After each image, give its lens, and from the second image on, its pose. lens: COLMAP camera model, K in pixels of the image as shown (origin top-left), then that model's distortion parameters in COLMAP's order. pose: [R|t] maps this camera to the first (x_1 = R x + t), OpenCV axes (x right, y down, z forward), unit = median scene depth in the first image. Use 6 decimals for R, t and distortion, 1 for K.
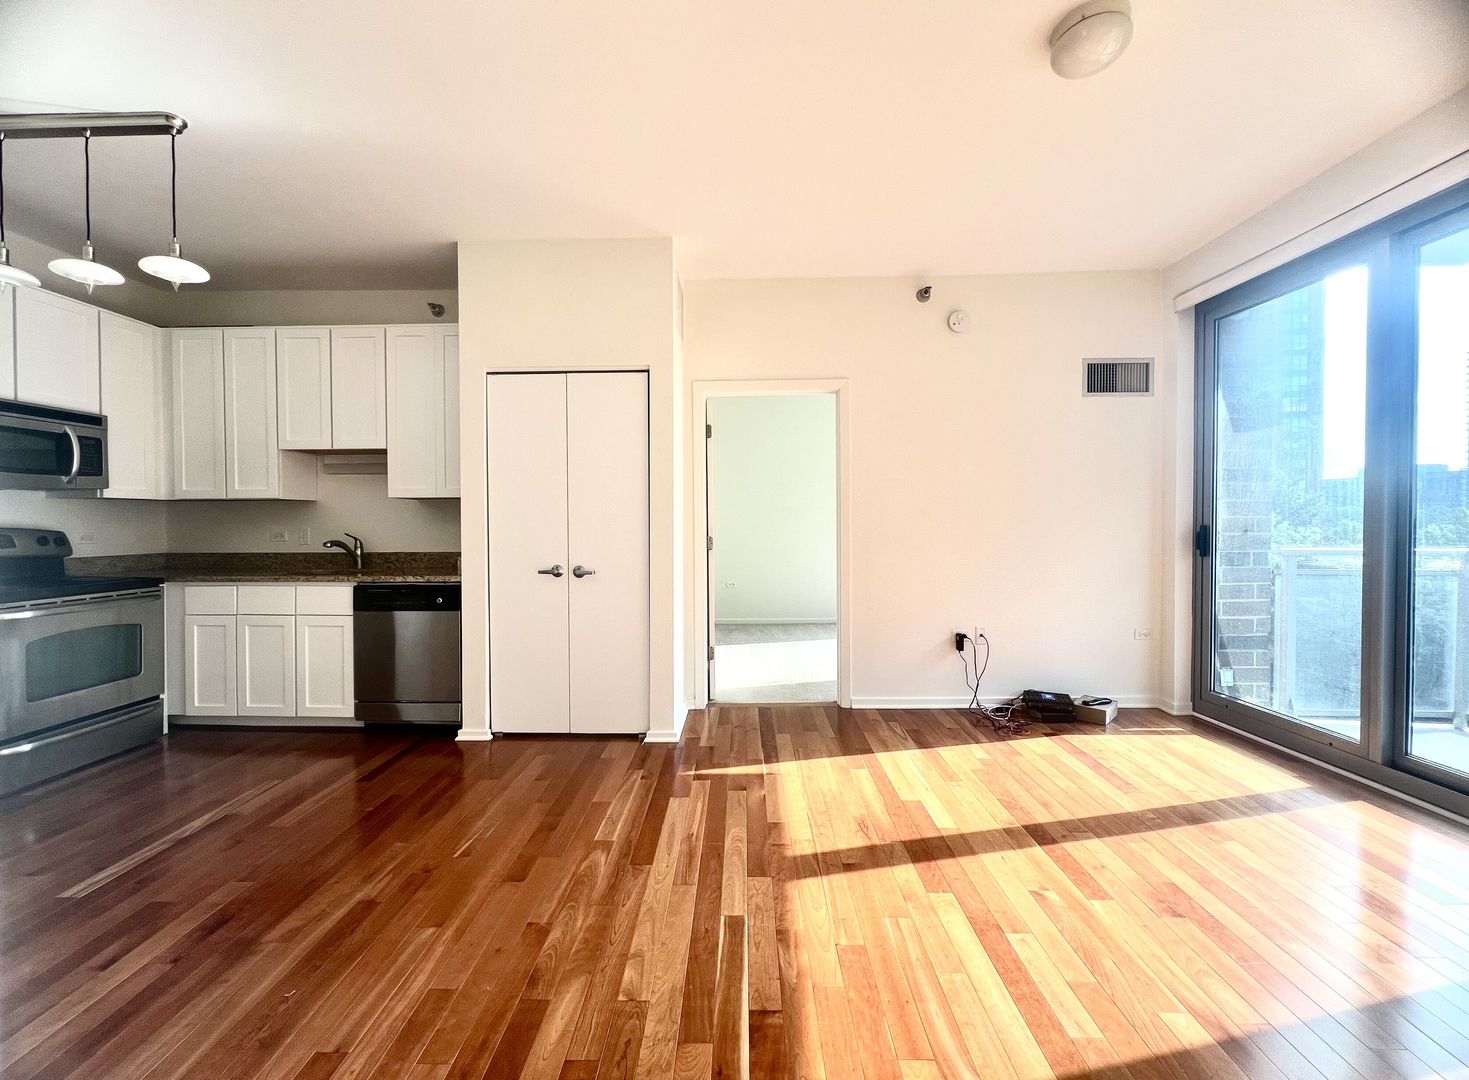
lens RADIAL K [[589.9, 0, 732.8], [0, 589.9, 529.3], [0, 0, 1]] dist [-0.002821, 0.000899]
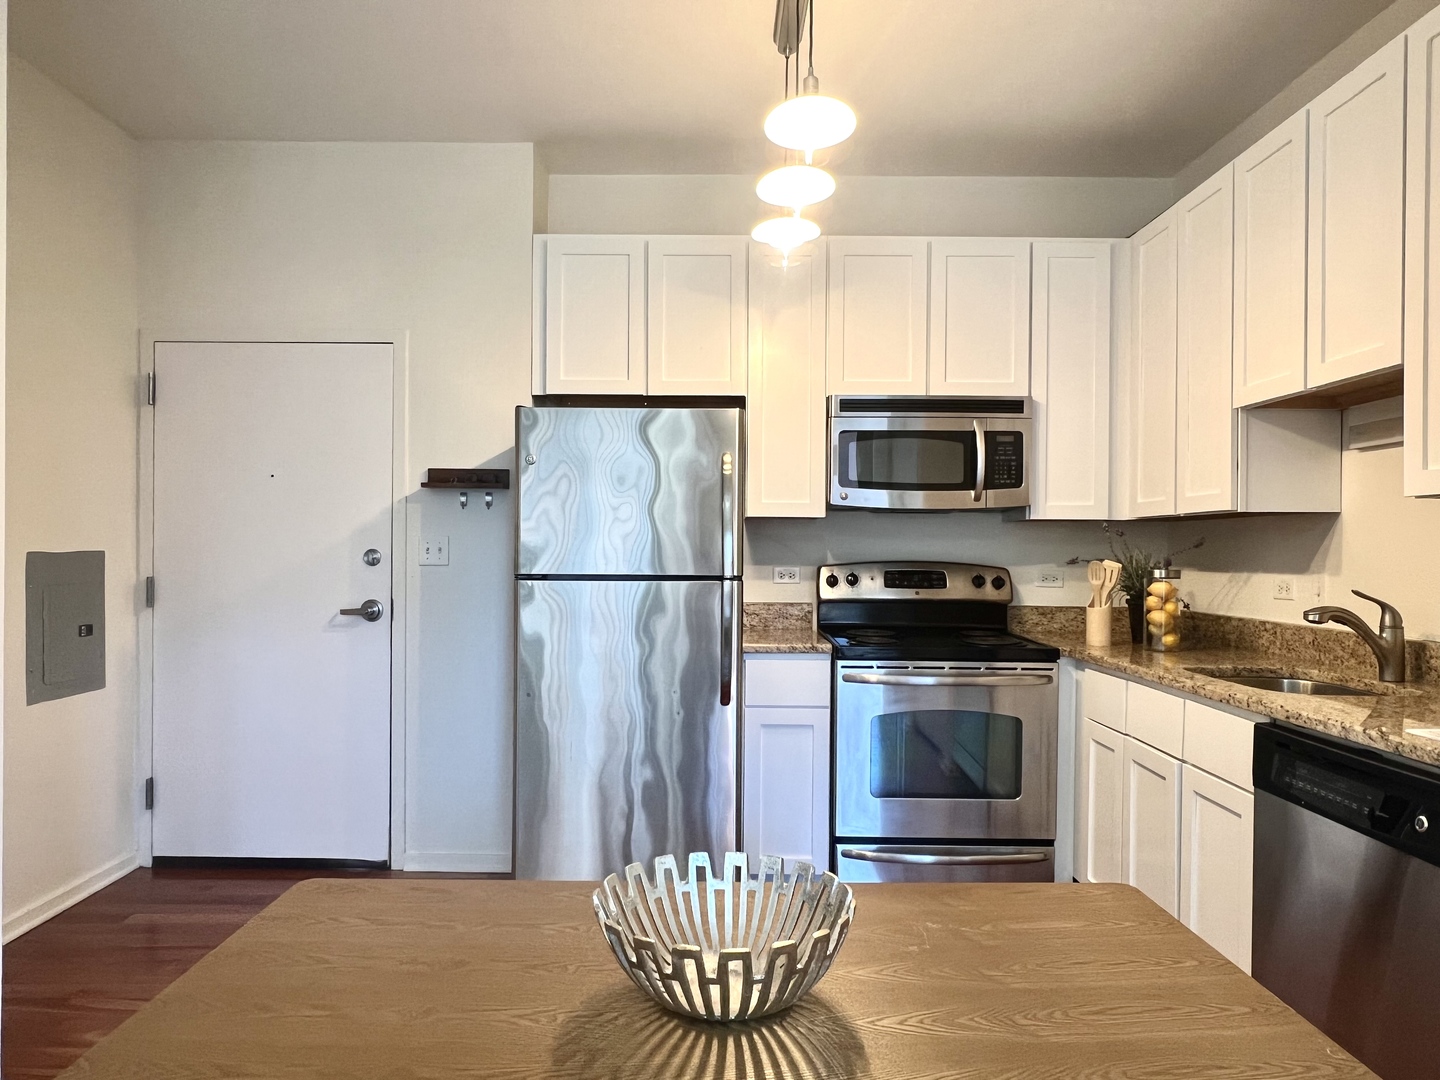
lens RADIAL K [[920.5, 0, 708.6], [0, 920.5, 554.3], [0, 0, 1]] dist [-0.001210, -0.002151]
pose [[0.020659, 0.009592, -0.999741, -0.028321], [-0.021591, 0.999725, 0.009146, -0.016095], [0.999553, 0.021396, 0.020861, 0.611153]]
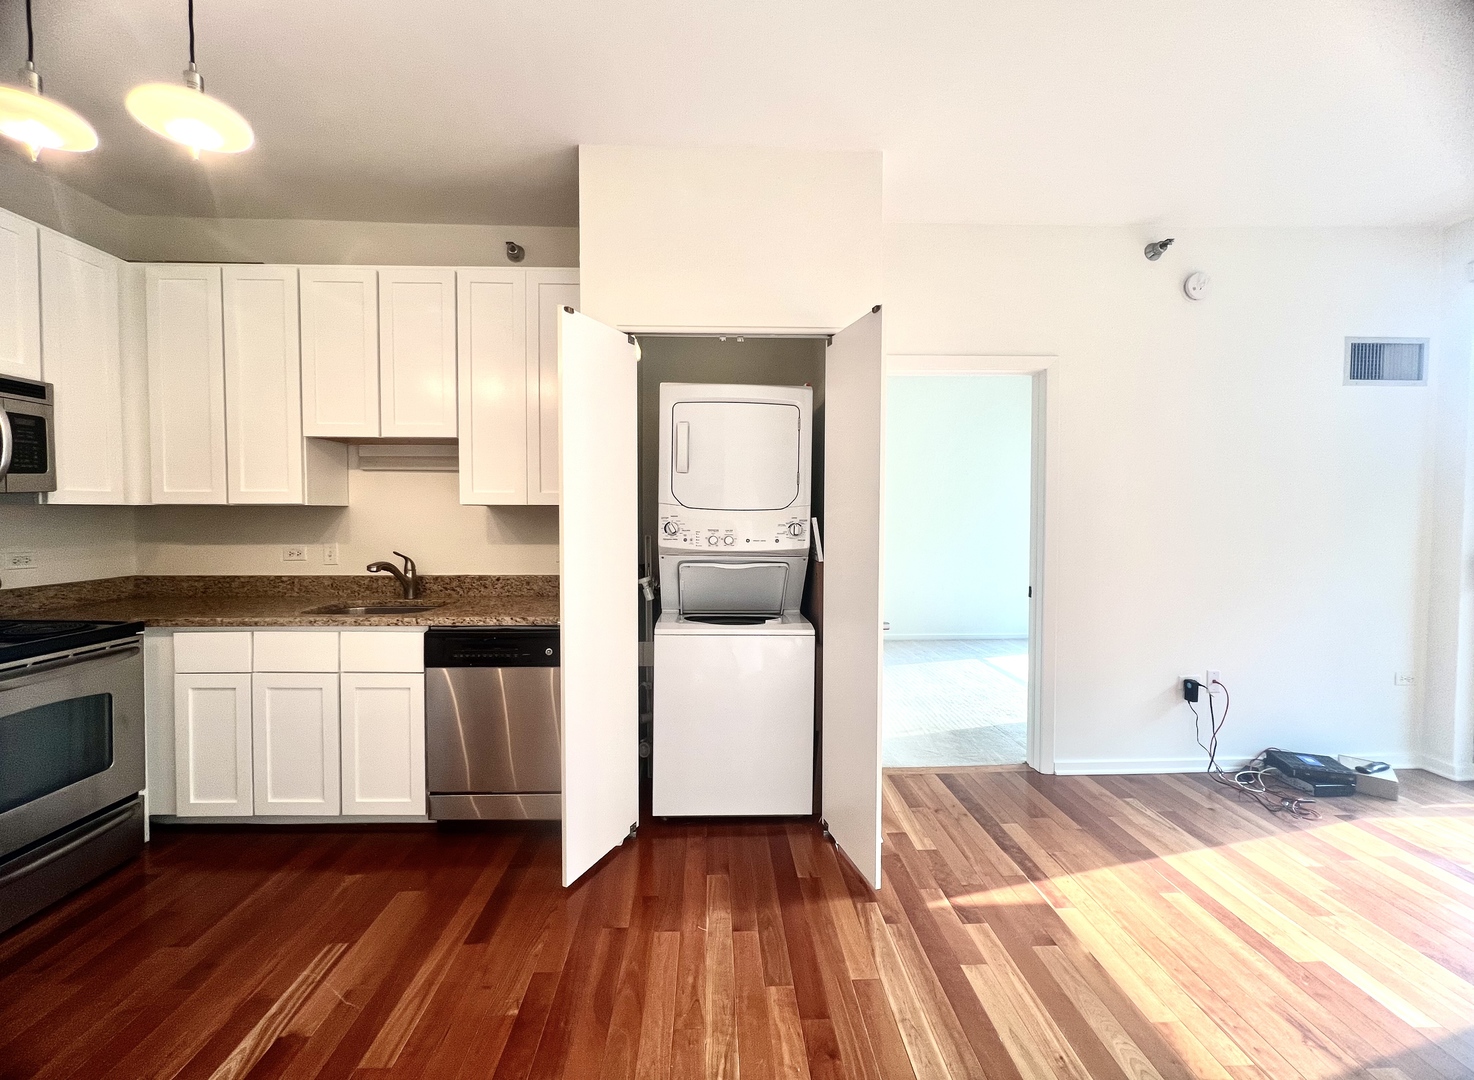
lens RADIAL K [[591.9, 0, 733.6], [0, 591.9, 529.8], [0, 0, 1]] dist [-0.002821, 0.000899]
pose [[0.998381, 0.004661, 0.056692, -0.313346], [-0.005631, 0.999840, 0.016962, -0.040509], [-0.056604, -0.017254, 0.998248, 0.270367]]
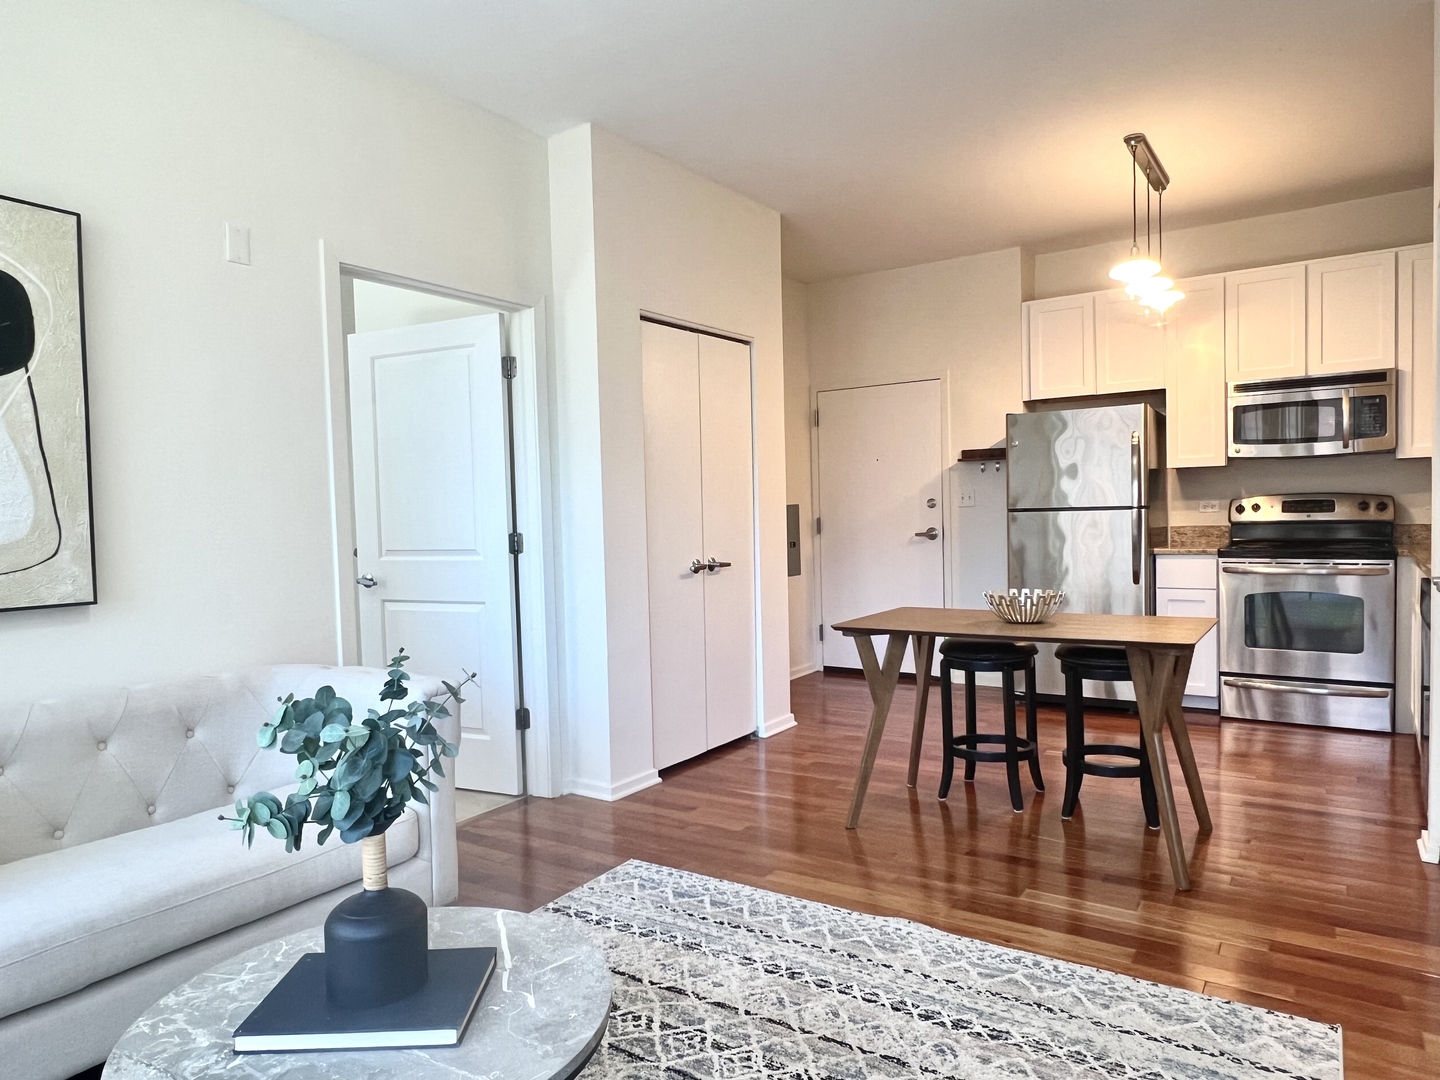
lens RADIAL K [[920.5, 0, 715.7], [0, 920.5, 549.7], [0, 0, 1]] dist [-0.001210, -0.002151]
pose [[-0.543250, 0.054811, -0.837780, 0.691102], [0.017814, 0.998395, 0.053767, -0.008739], [0.839382, 0.014285, -0.543355, 0.886591]]
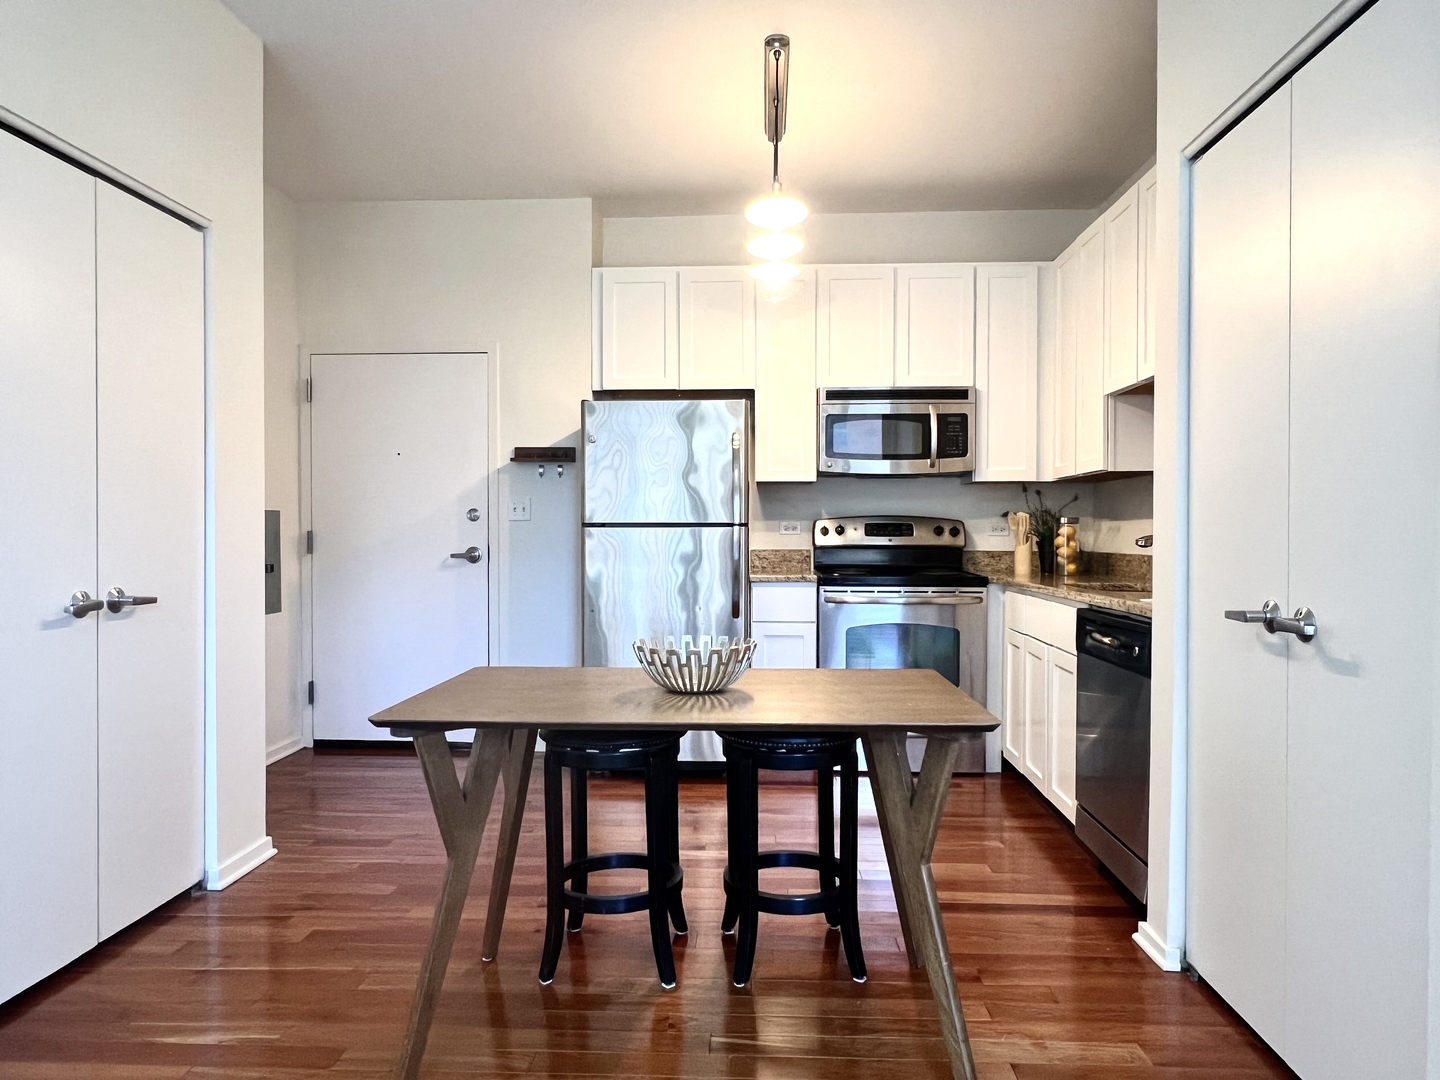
lens RADIAL K [[920.5, 0, 715.3], [0, 920.5, 546.4], [0, 0, 1]] dist [-0.001210, -0.002151]
pose [[-0.028852, 0.020168, -0.999380, 0.296573], [-0.014188, 0.999687, 0.020583, 0.019082], [0.999483, 0.014773, -0.028556, 0.655728]]
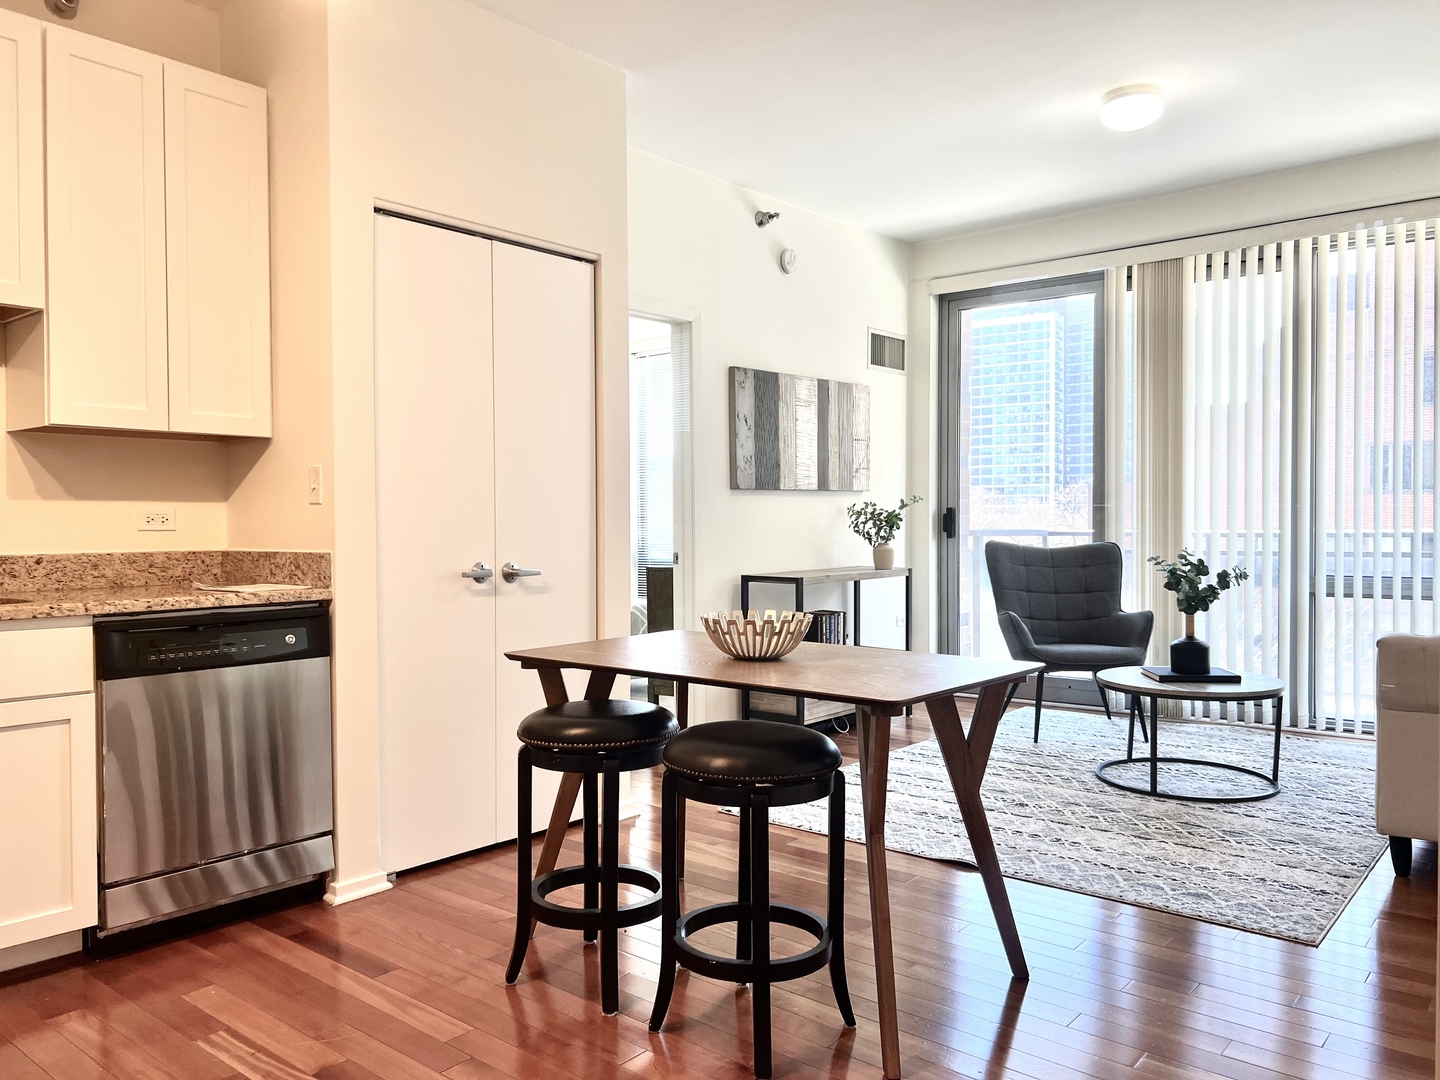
lens RADIAL K [[1085.4, 0, 719.3], [0, 1085.4, 540.8], [0, 0, 1]] dist [0.025082, -0.015235]
pose [[0.626856, -0.012500, 0.779034, -0.984306], [0.012654, 0.999903, 0.005862, 0.035612], [-0.779032, 0.006184, 0.626954, 0.131989]]
